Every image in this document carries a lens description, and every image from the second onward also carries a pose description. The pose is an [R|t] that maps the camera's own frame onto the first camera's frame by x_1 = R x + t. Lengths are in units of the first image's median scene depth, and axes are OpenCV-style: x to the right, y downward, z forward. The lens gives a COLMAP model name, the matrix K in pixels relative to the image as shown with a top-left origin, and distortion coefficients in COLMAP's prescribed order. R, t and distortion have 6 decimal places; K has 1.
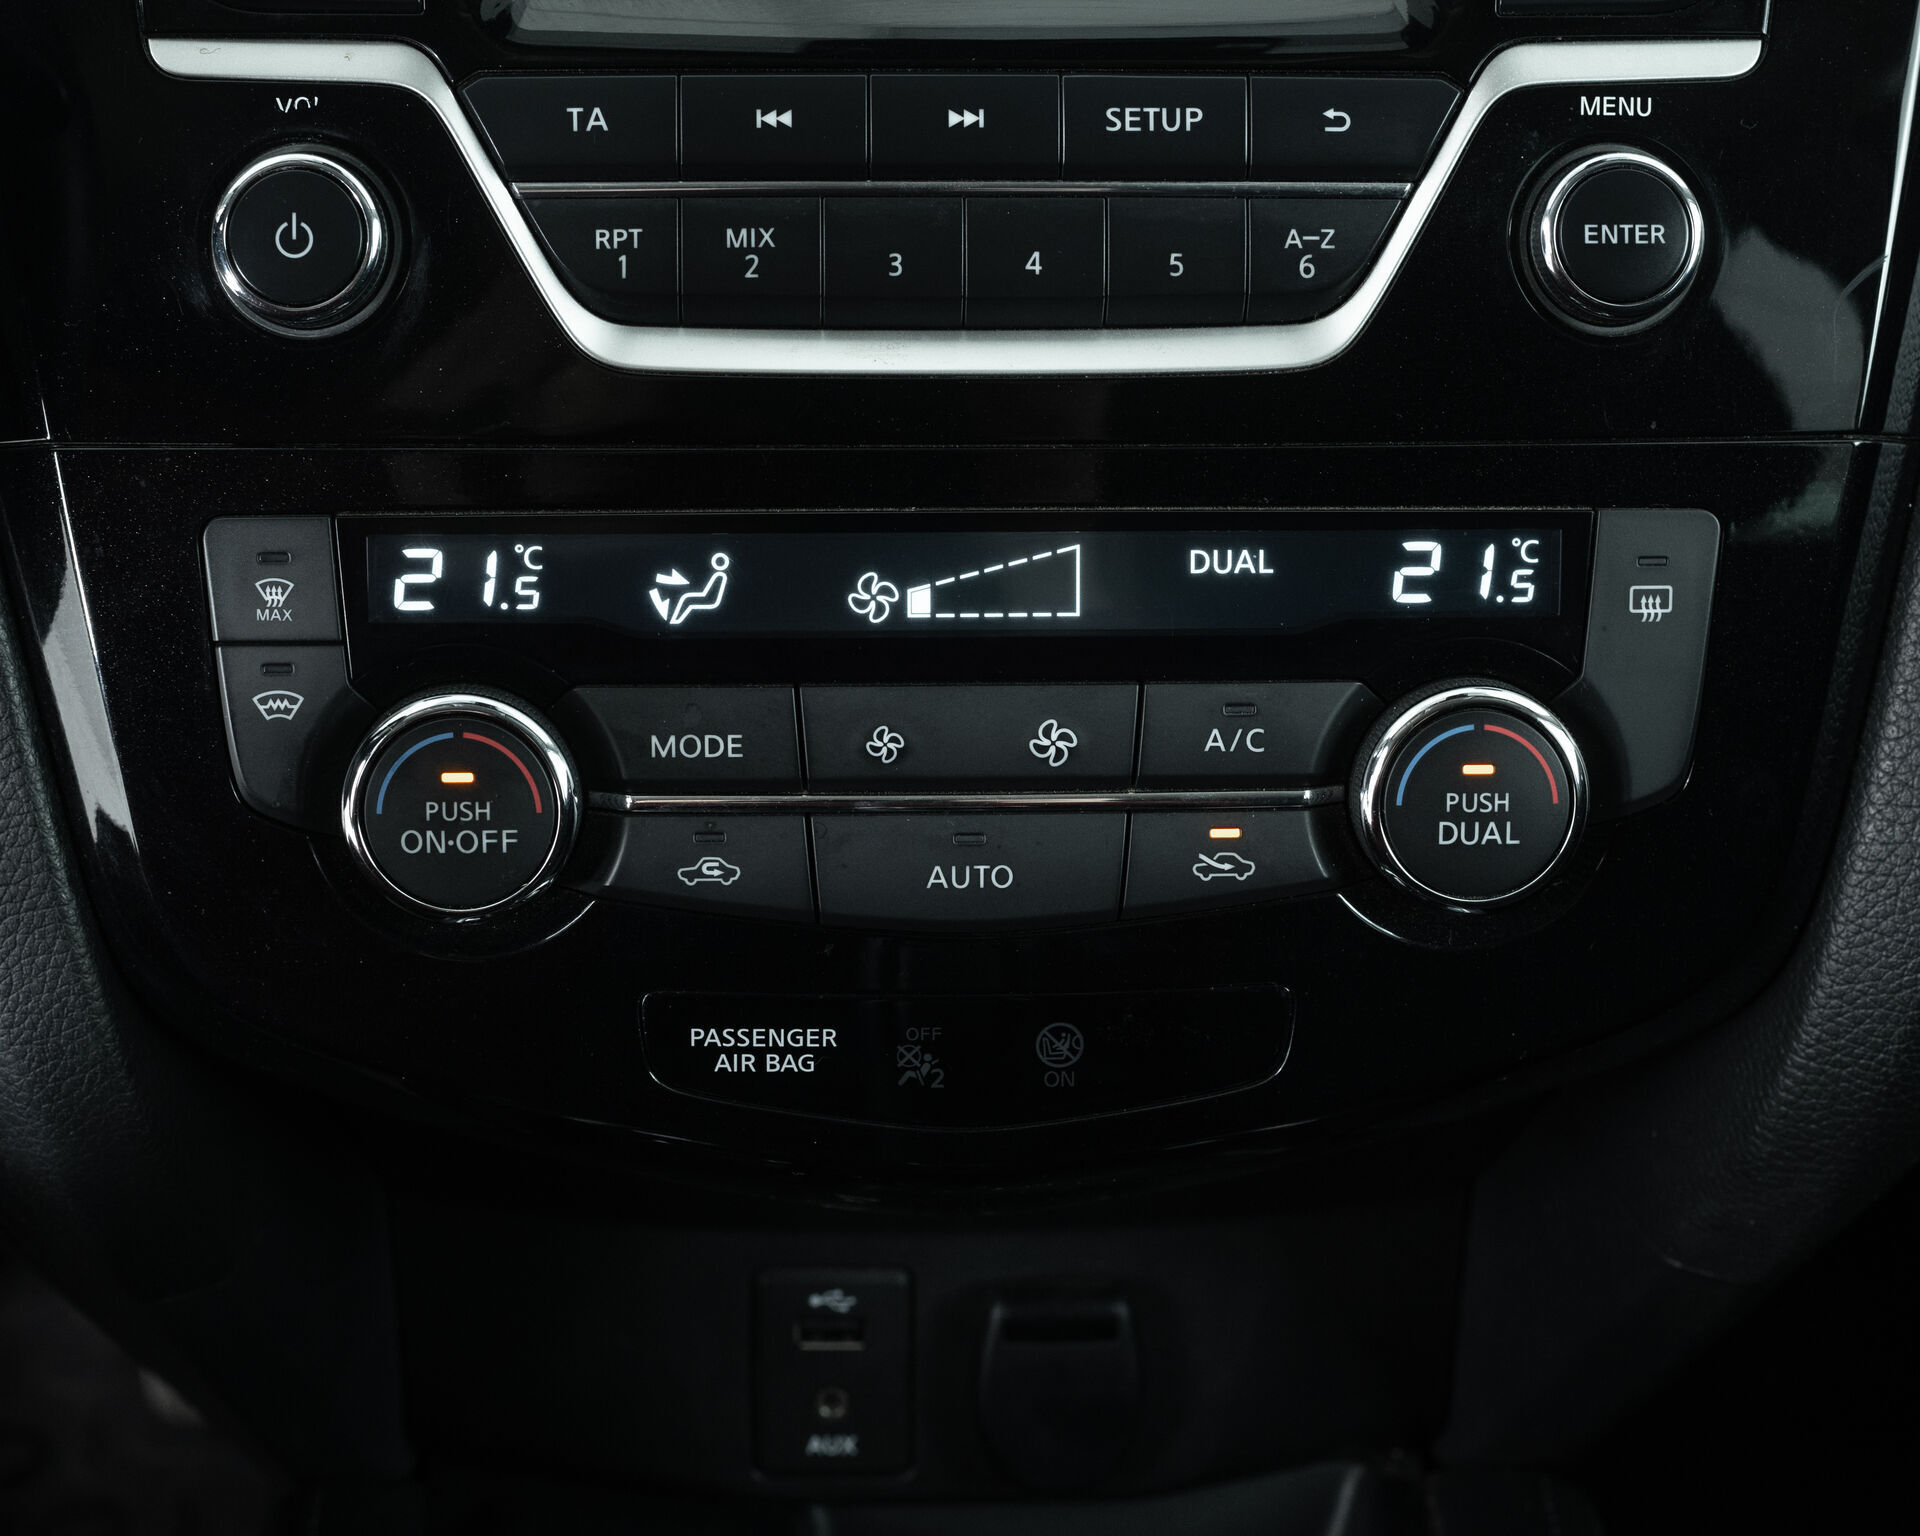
lens RADIAL K [[4176.0, 0, 961.9], [0, 4176.0, 771.7], [0, 0, 1]] dist [-0.134797, 0.000000]
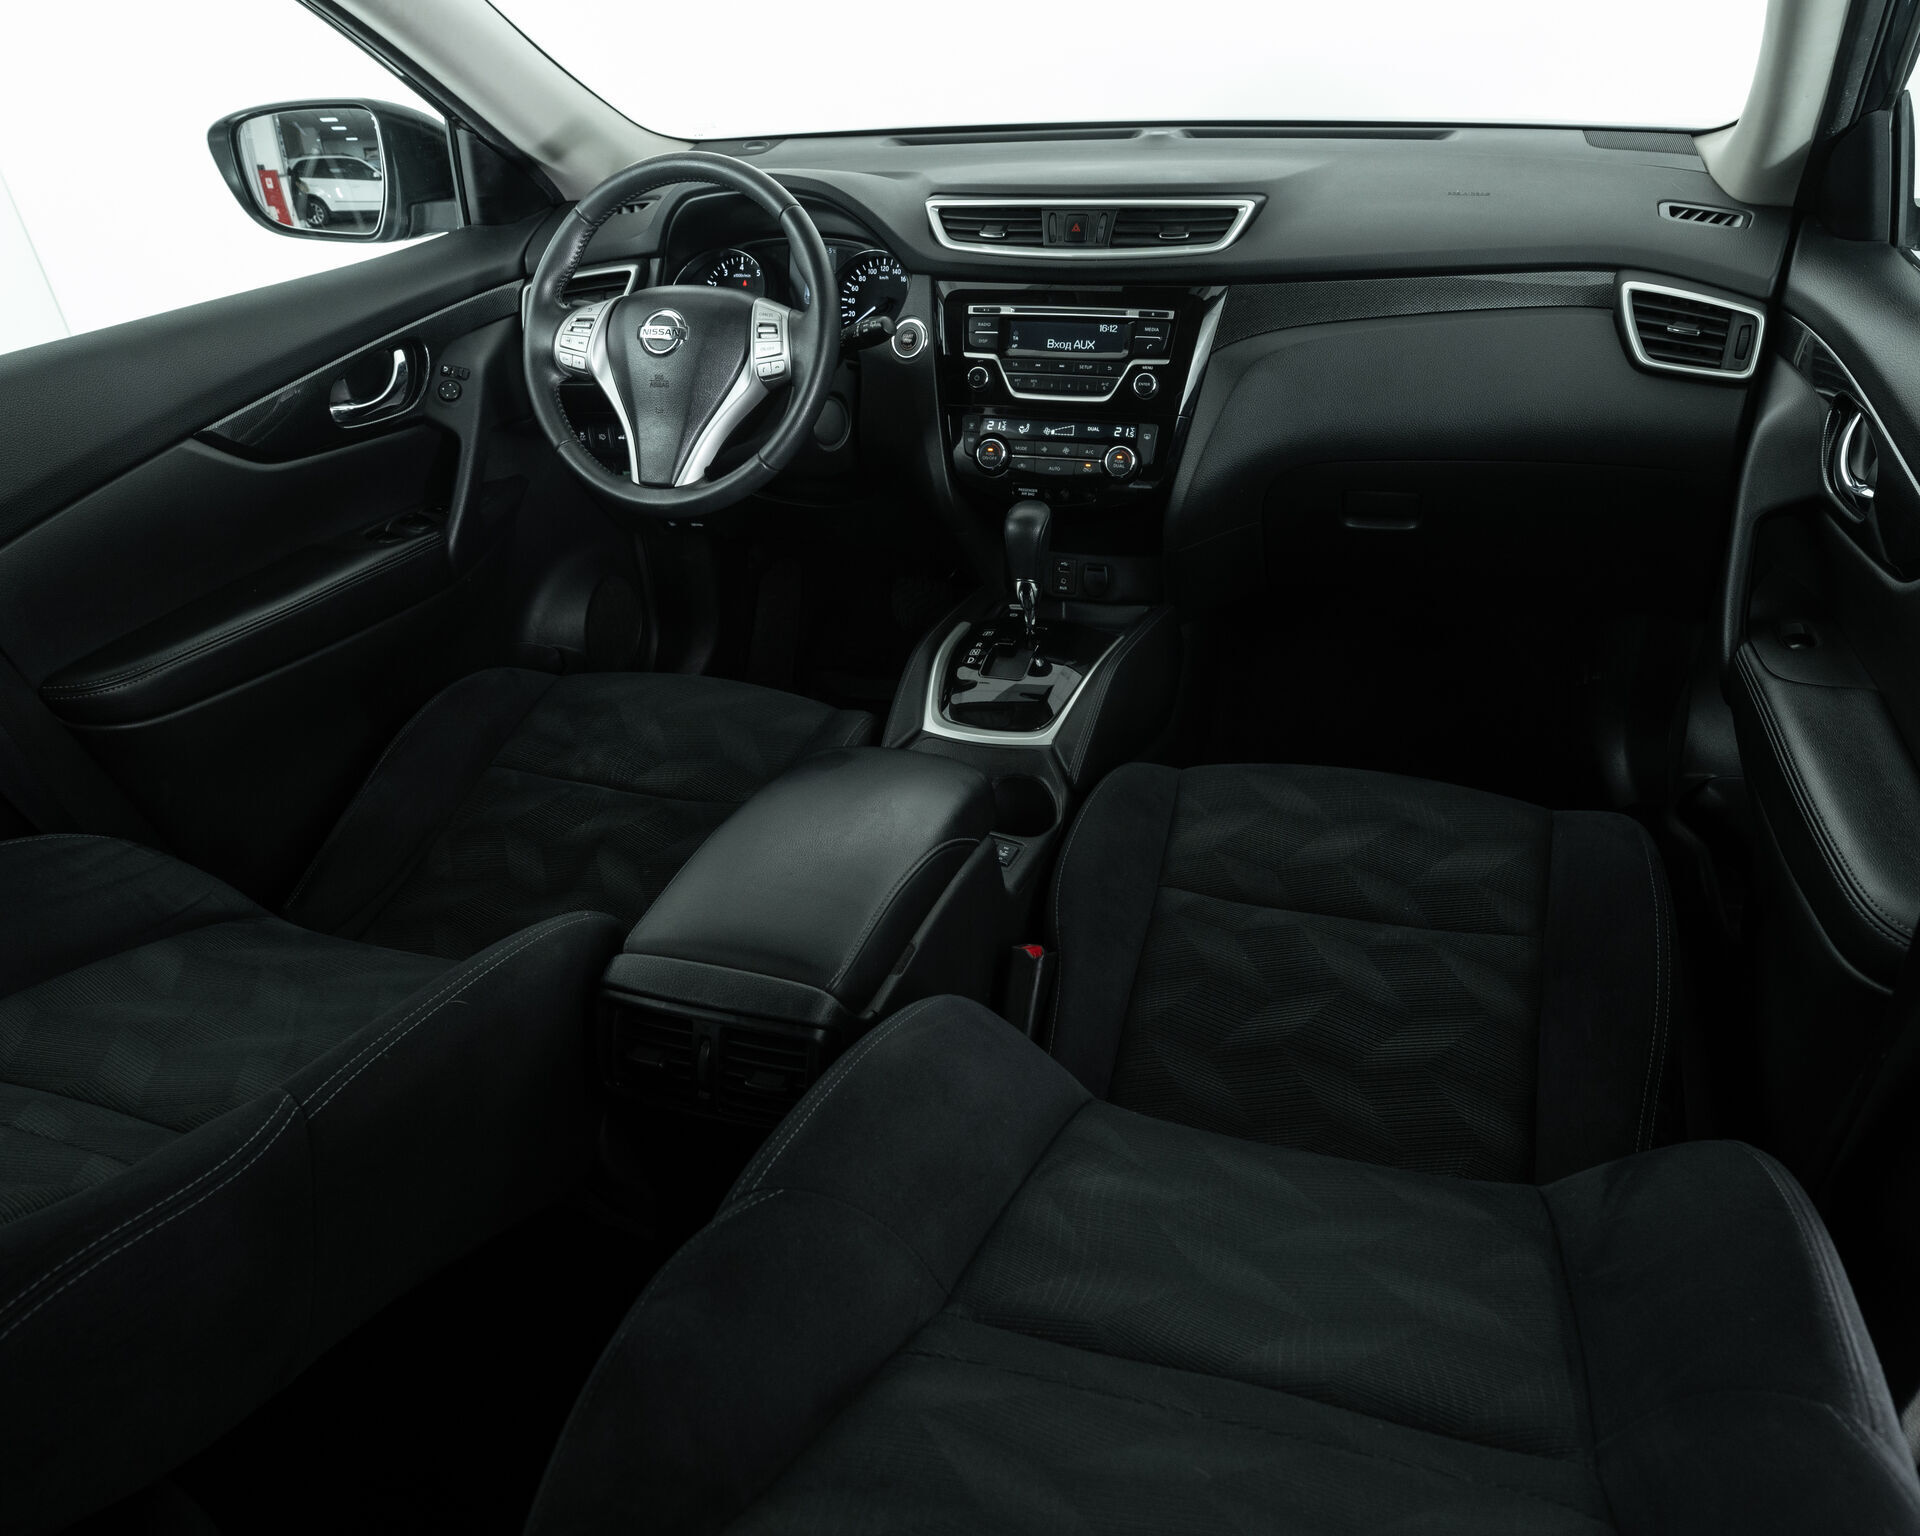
lens RADIAL K [[1325.7, 0, 1014.2], [0, 1325.7, 762.3], [0, 0, 1]] dist [-0.028860, 0.002496]
pose [[0.933407, 0.129047, -0.334812, 0.806466], [-0.130899, 0.991248, 0.017131, 0.521571], [0.334092, 0.027836, 0.942129, -1.265105]]
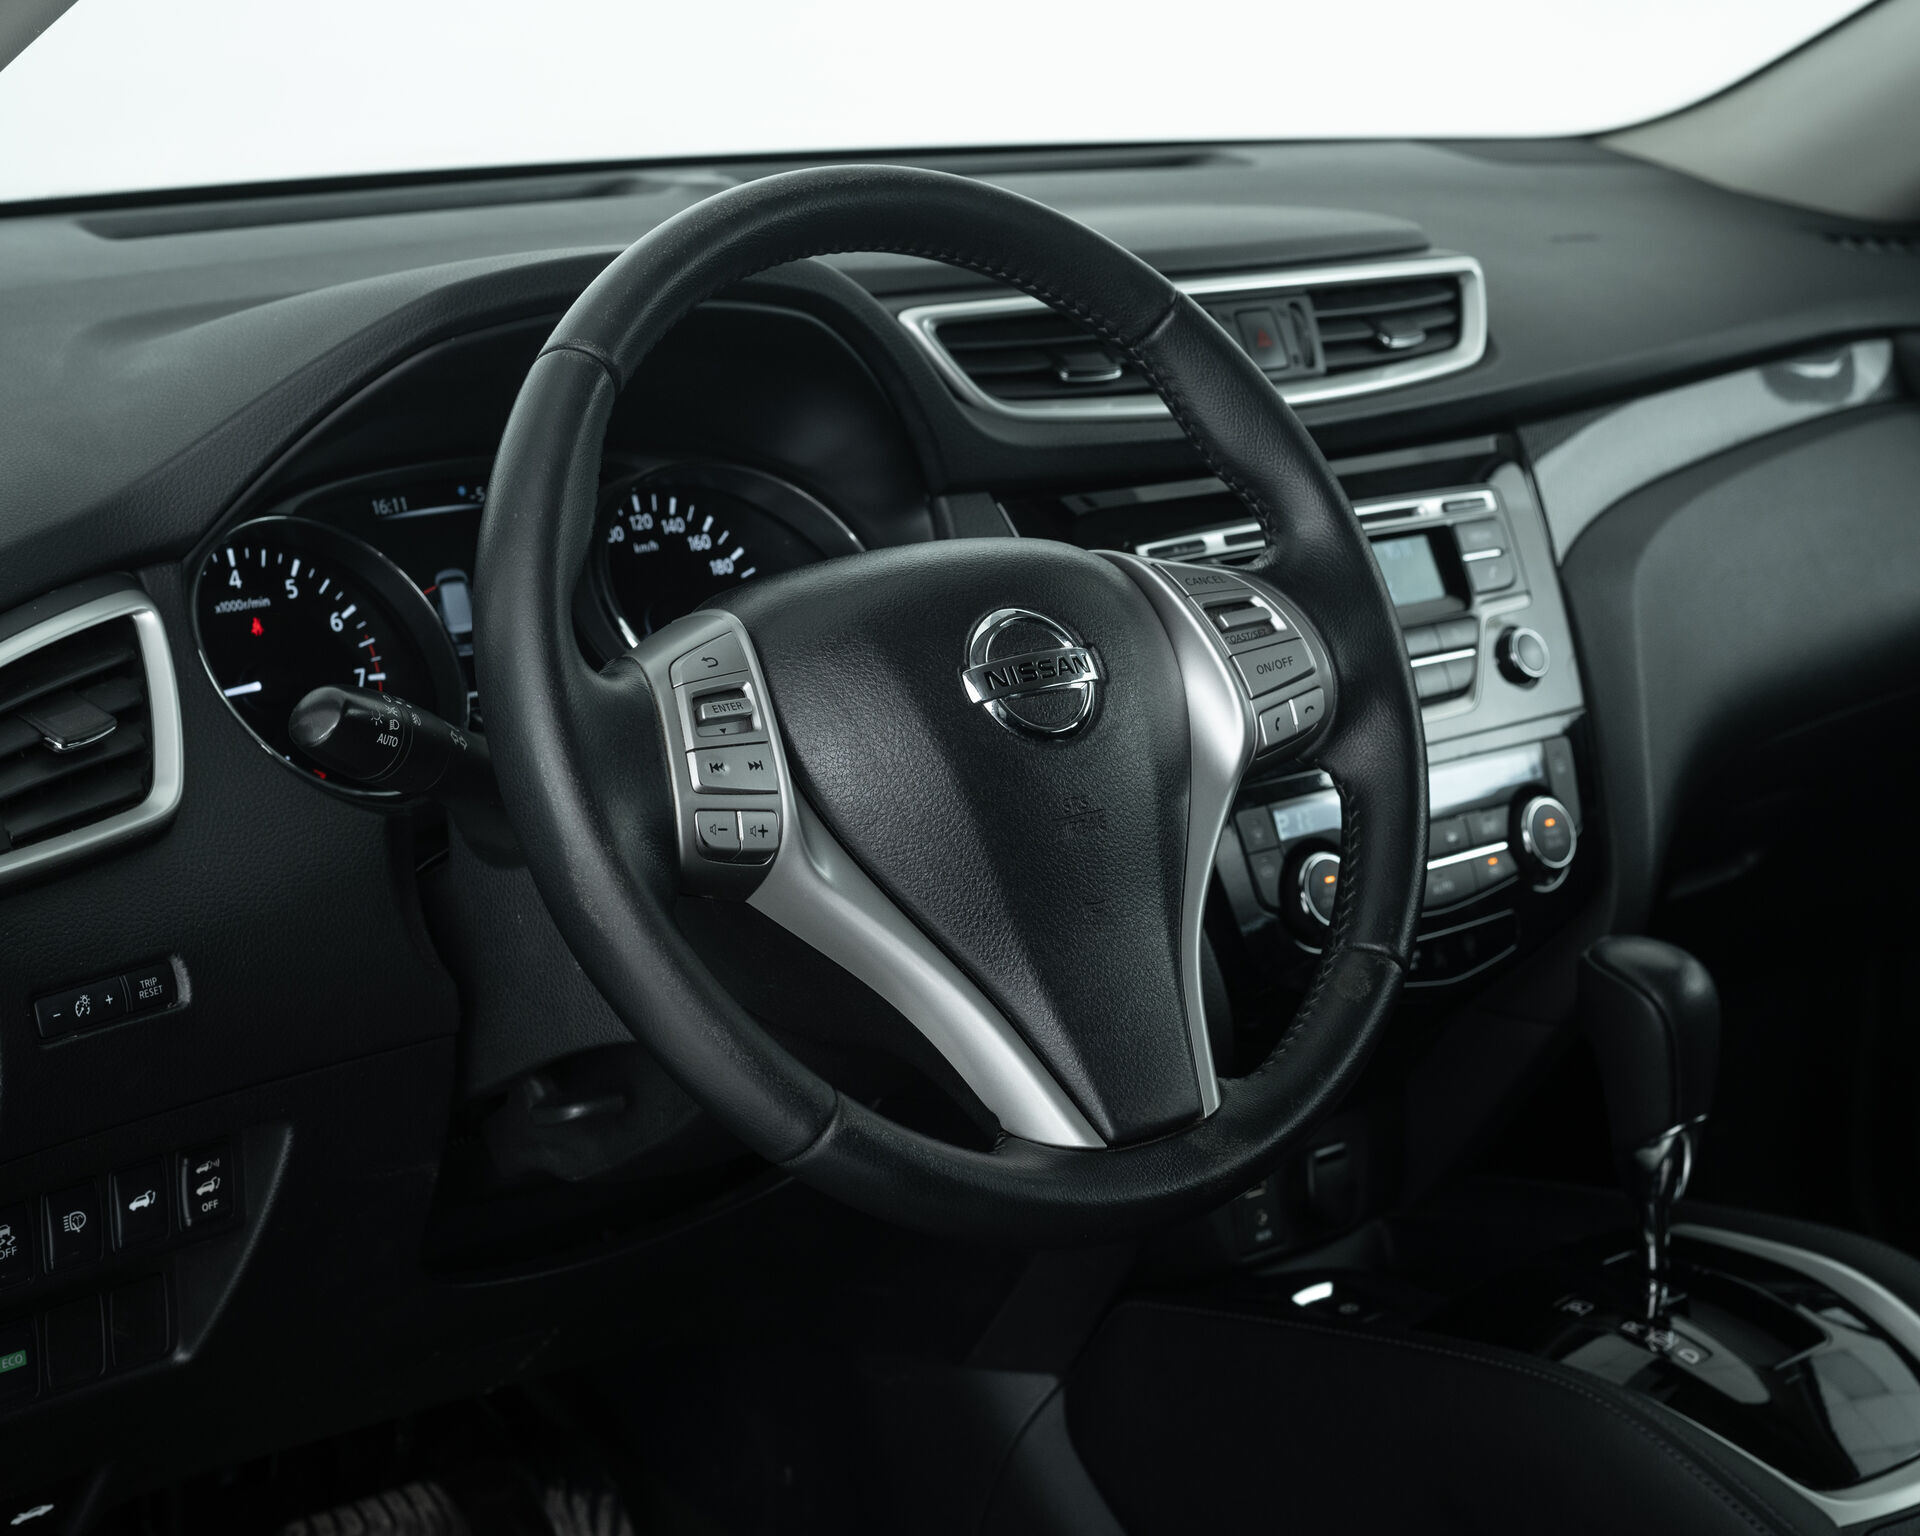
lens RADIAL K [[3447.4, 0, 961.6], [0, 3447.4, 769.4], [0, 0, 1]] dist [-0.118910, 0.000000]
pose [[0.776979, -0.165873, 0.607280, -1.773629], [0.344845, 0.919201, -0.190137, 0.301126], [-0.526674, 0.357150, 0.771400, -0.766154]]
